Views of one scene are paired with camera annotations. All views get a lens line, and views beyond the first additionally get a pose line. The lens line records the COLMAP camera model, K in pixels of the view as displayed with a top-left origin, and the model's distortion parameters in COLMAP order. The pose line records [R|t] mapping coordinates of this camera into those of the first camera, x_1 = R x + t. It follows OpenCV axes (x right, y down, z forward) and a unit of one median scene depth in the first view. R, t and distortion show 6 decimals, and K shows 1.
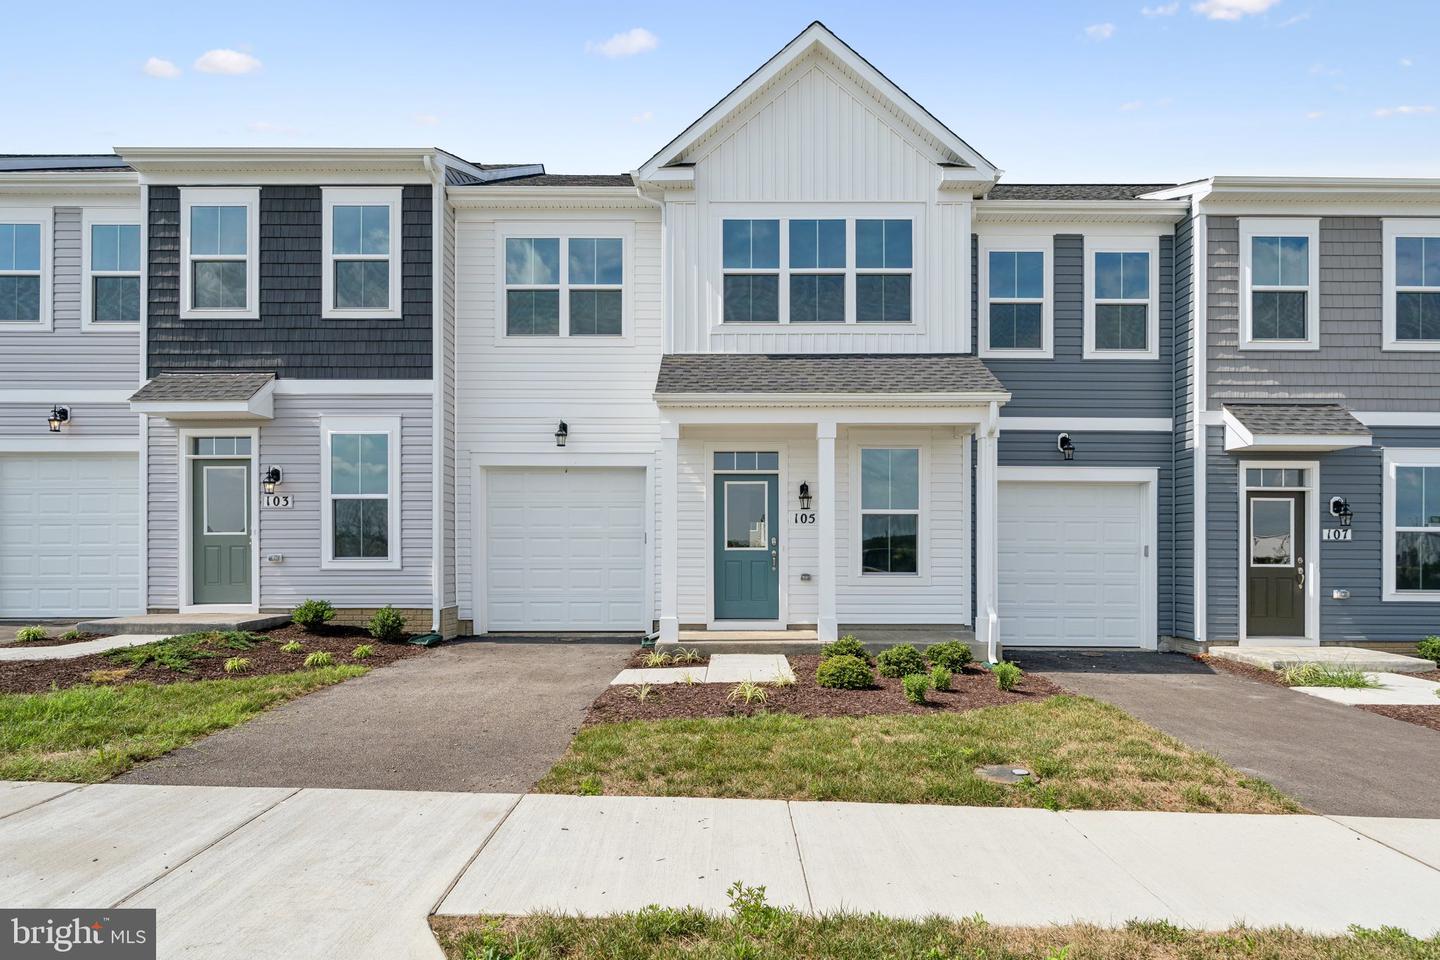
lens RADIAL K [[809.8, 0, 724.7], [0, 809.8, 537.6], [0, 0, 1]] dist [-0.009523, 0.001443]
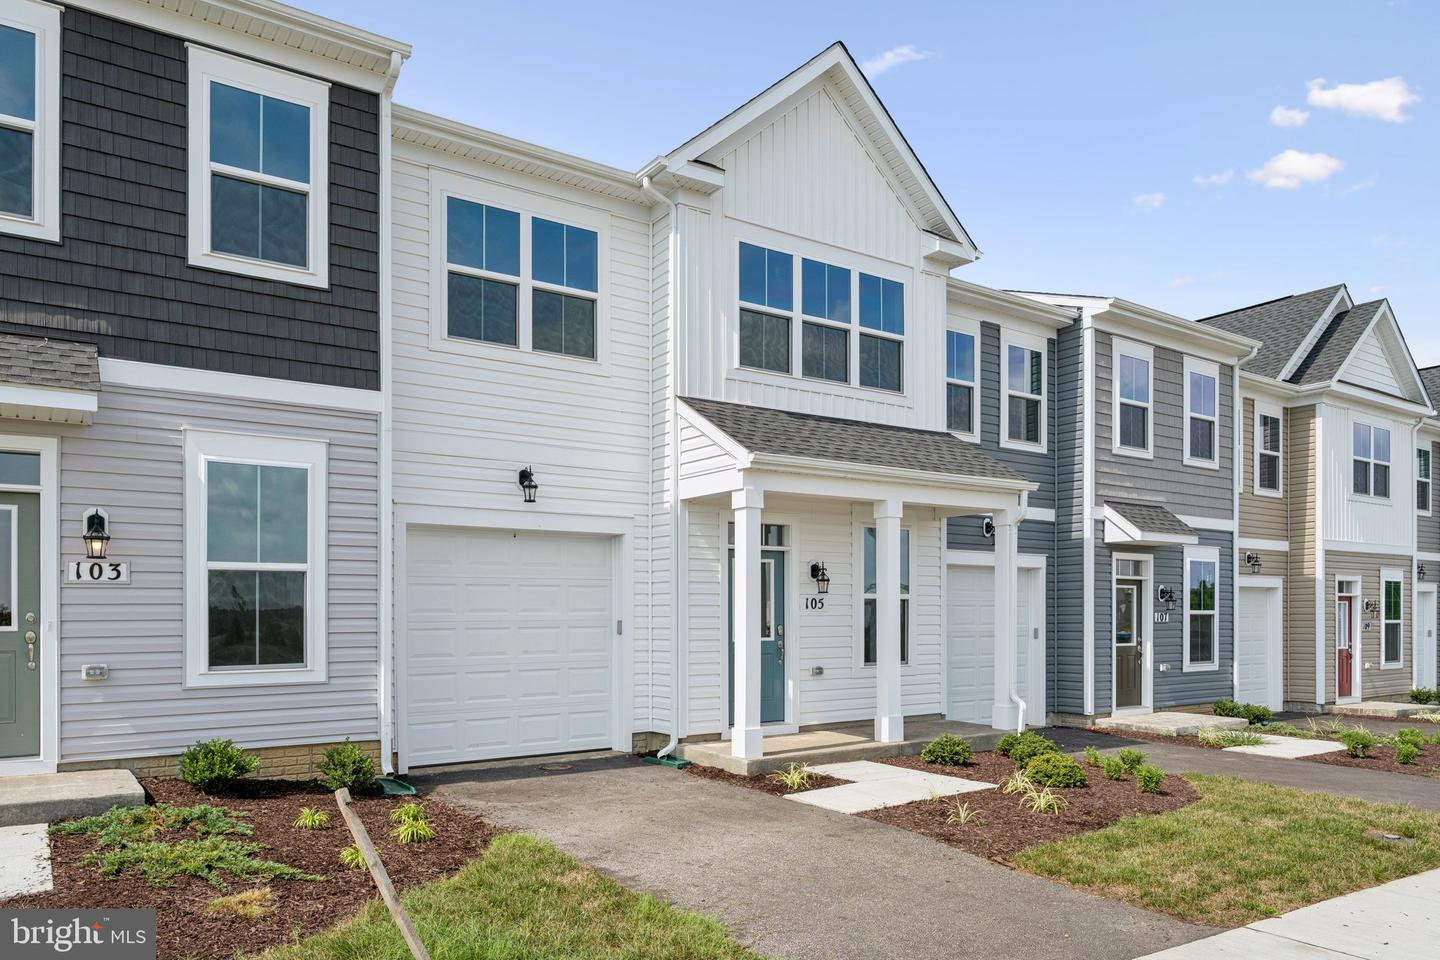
lens RADIAL K [[1008.6, 0, 730.5], [0, 1008.6, 605.7], [0, 0, 1]] dist [-0.007126, 0.000951]
pose [[0.812623, -0.000474, 0.582790, -0.606008], [0.000657, 1.000000, -0.000103, -0.020555], [-0.582789, 0.000467, 0.812623, 0.167614]]
